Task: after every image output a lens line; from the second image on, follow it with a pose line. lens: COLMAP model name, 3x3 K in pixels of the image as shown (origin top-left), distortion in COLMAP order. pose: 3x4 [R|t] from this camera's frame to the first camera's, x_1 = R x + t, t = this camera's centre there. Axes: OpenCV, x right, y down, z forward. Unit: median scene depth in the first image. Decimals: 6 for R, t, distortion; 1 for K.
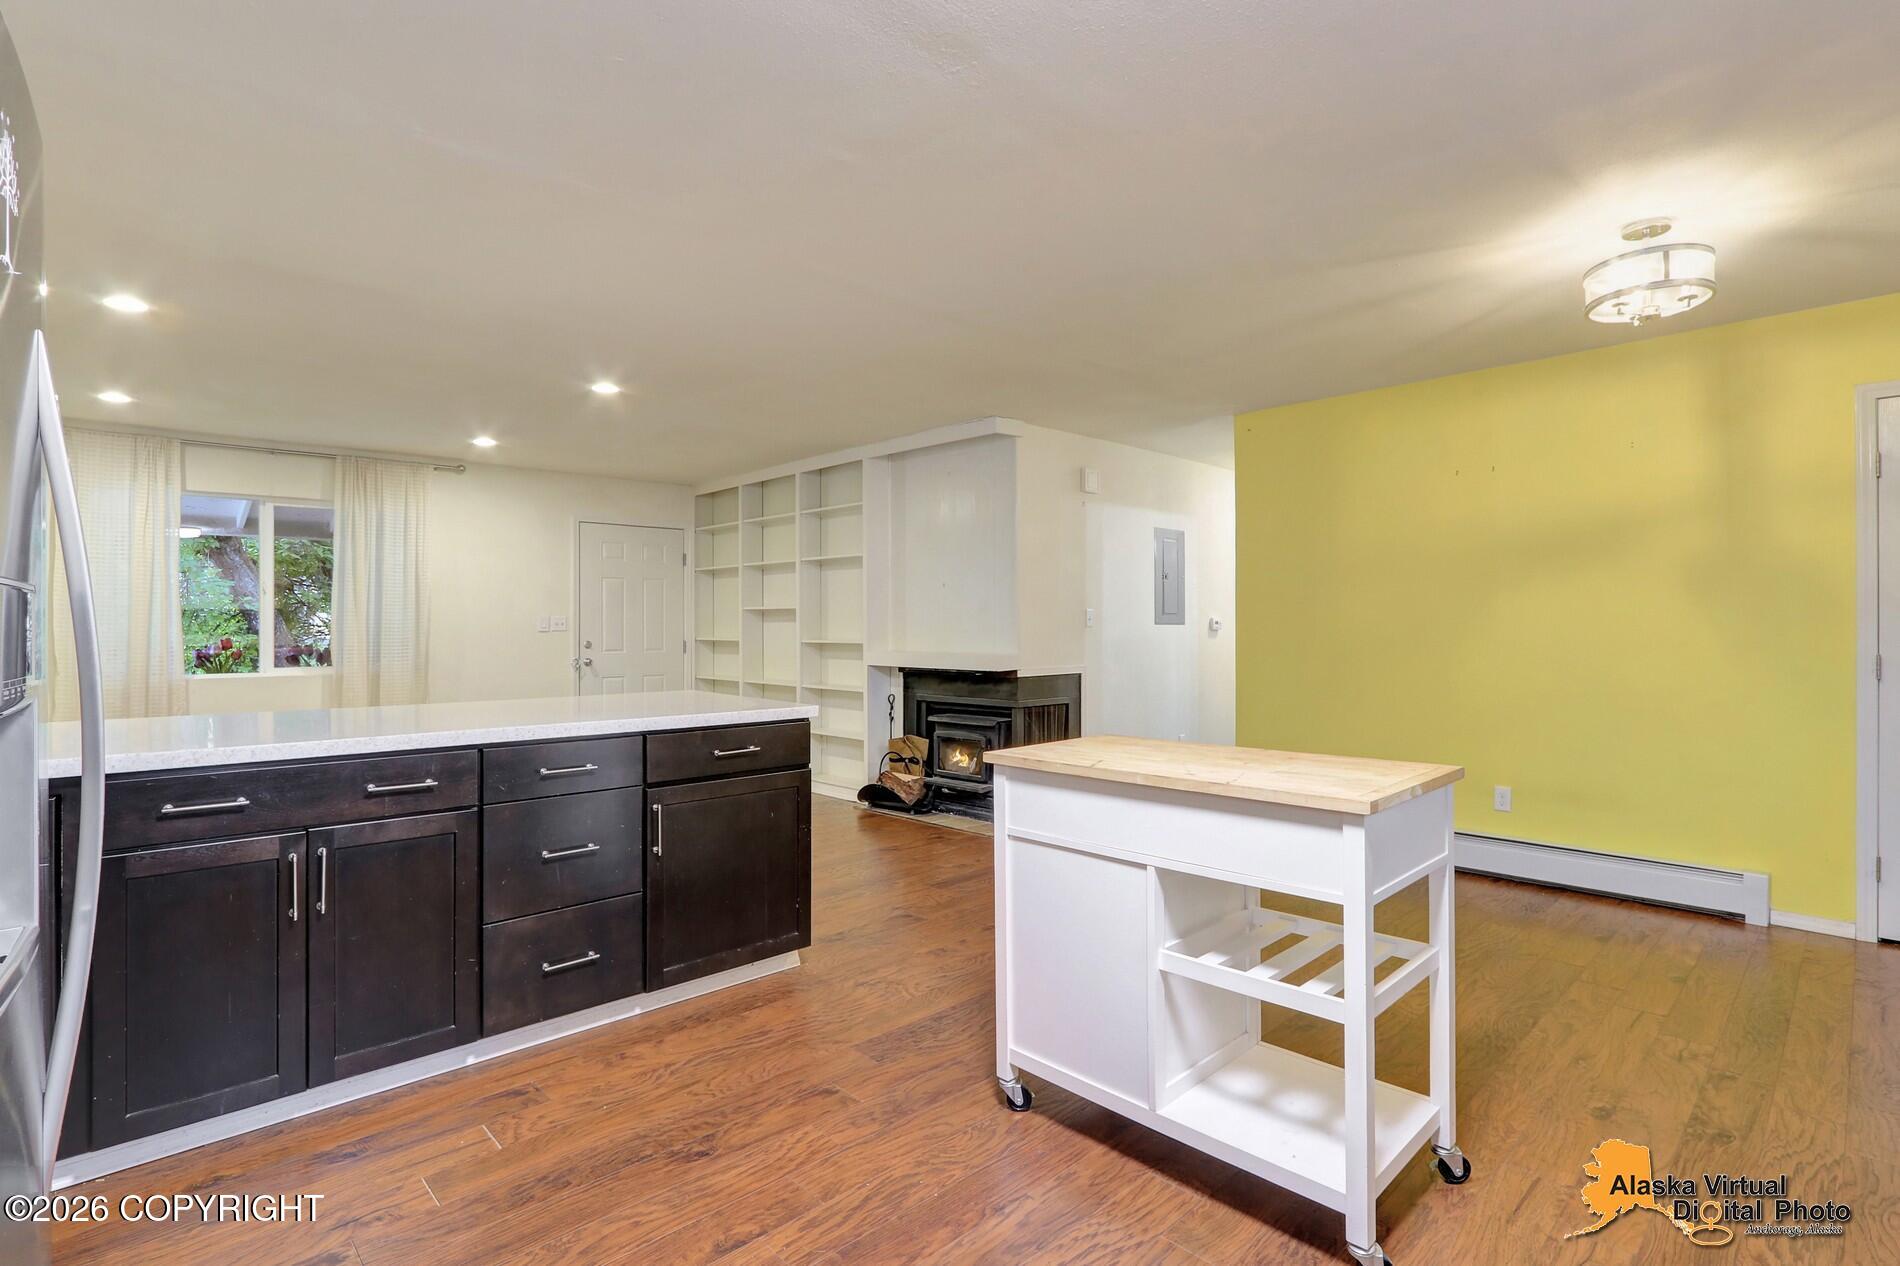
lens RADIAL K [[907.6, 0, 950.0], [0, 907.6, 609.8], [0, 0, 1]] dist [-0.018249, 0.006342]
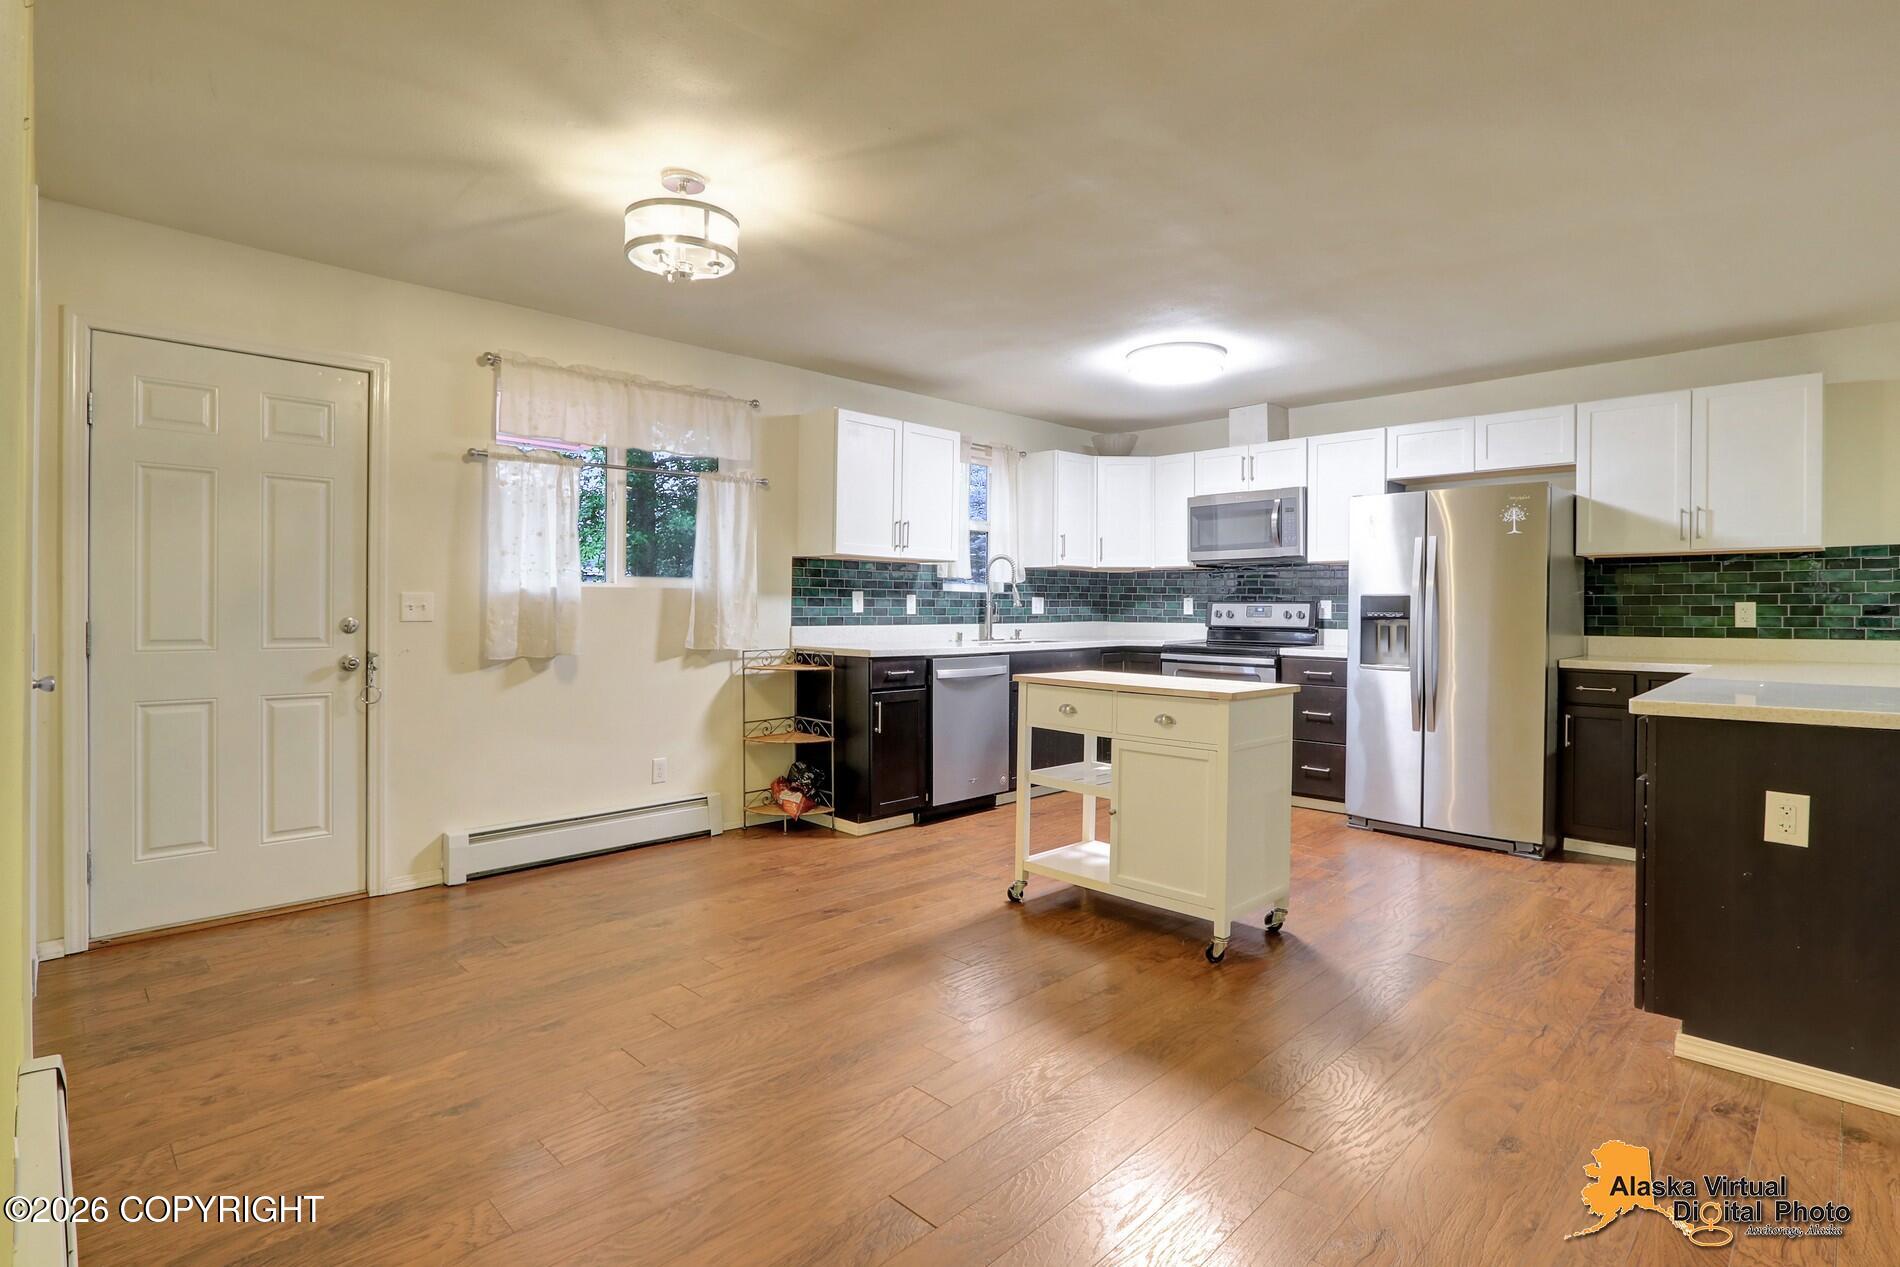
lens RADIAL K [[907.6, 0, 950.2], [0, 907.6, 619.5], [0, 0, 1]] dist [-0.018249, 0.006342]
pose [[-0.999786, -0.003173, -0.020440, 0.232021], [-0.003072, 0.999983, -0.004980, 0.022983], [0.020455, -0.004916, -0.999779, 0.905199]]
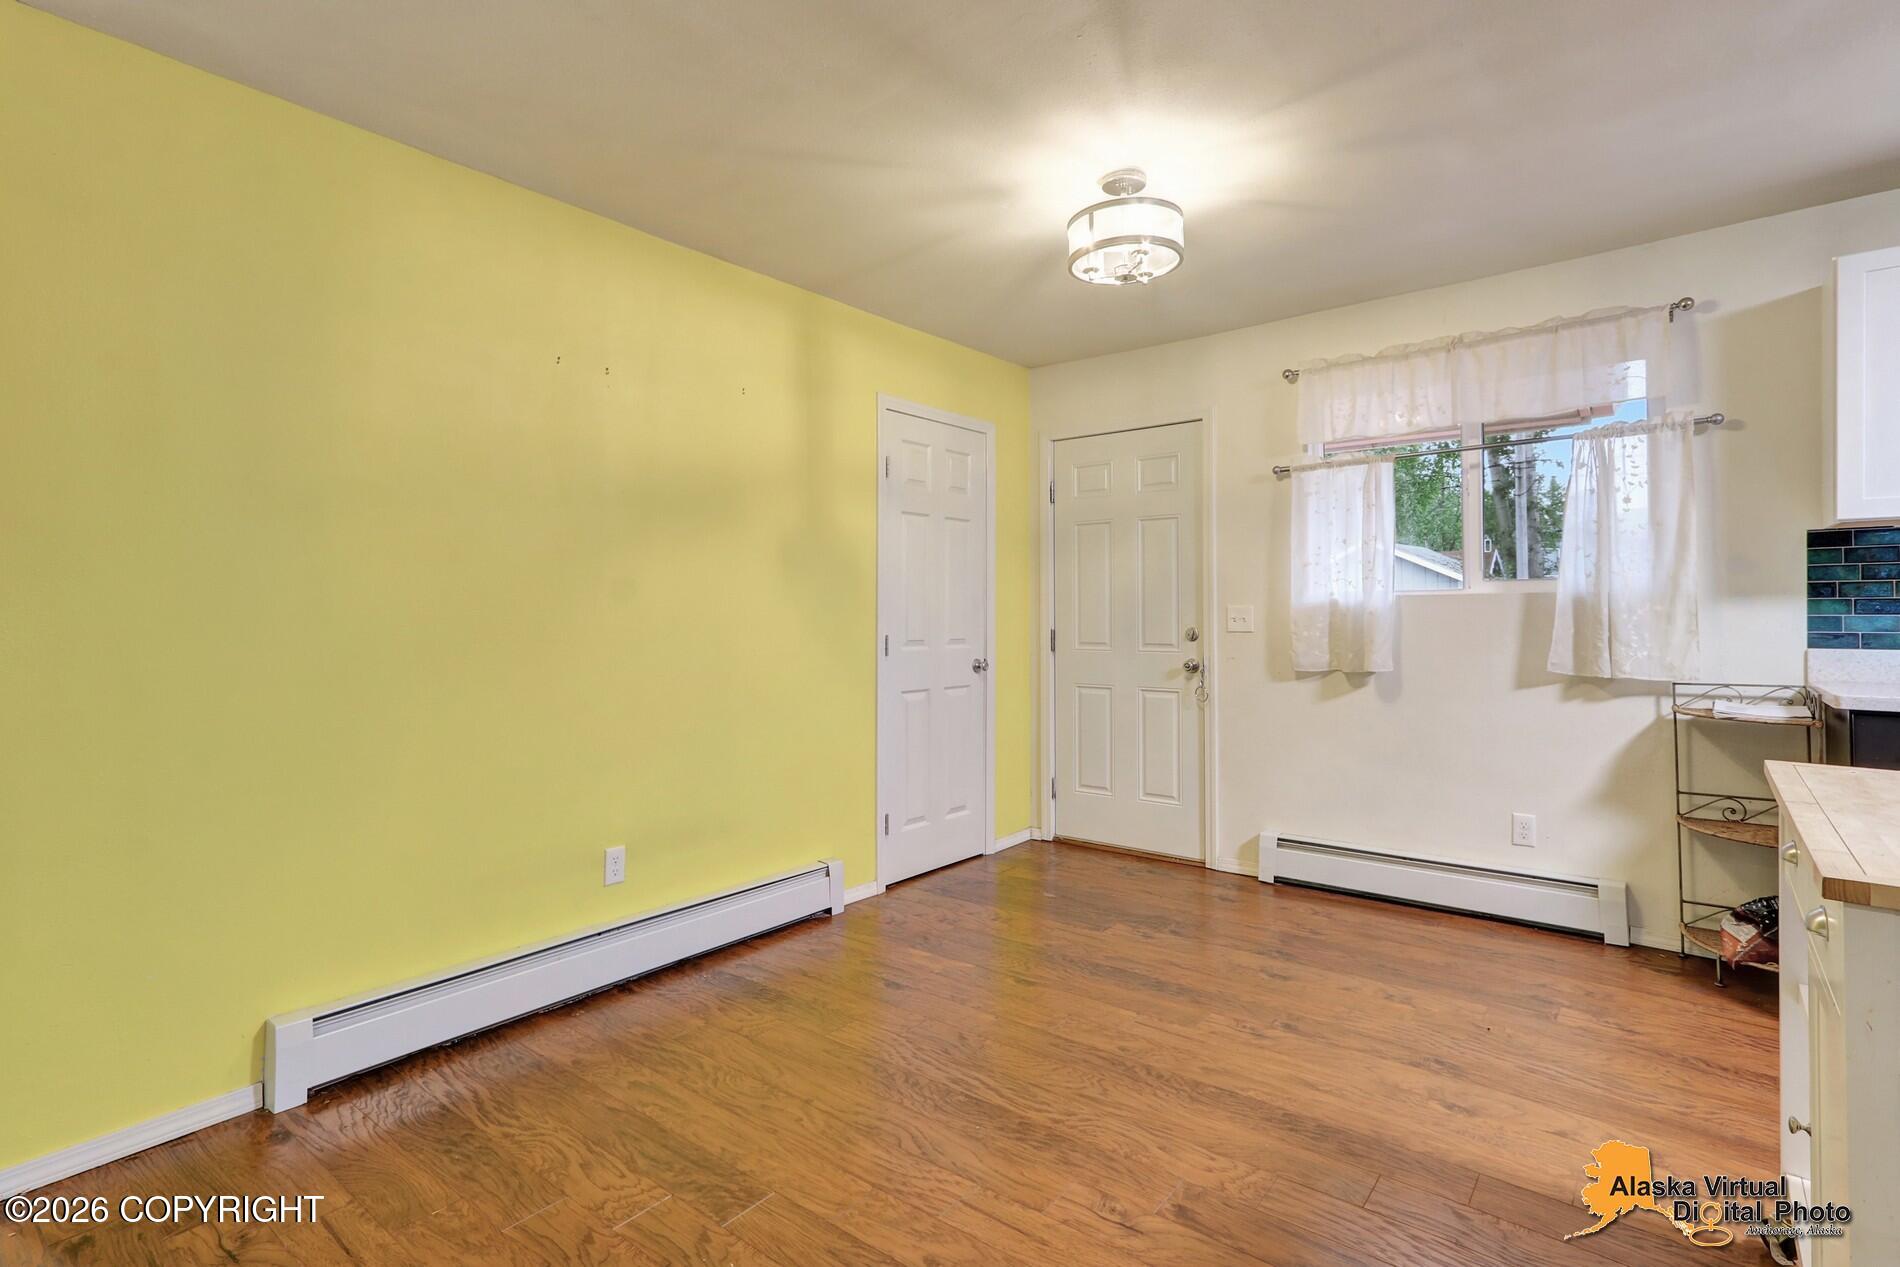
lens RADIAL K [[907.6, 0, 929.7], [0, 907.6, 619.8], [0, 0, 1]] dist [-0.018249, 0.006342]
pose [[-0.113307, -0.002695, 0.993556, -0.059063], [-0.012931, 0.999916, 0.001238, 0.015534], [-0.993476, -0.012708, -0.113332, 0.602221]]
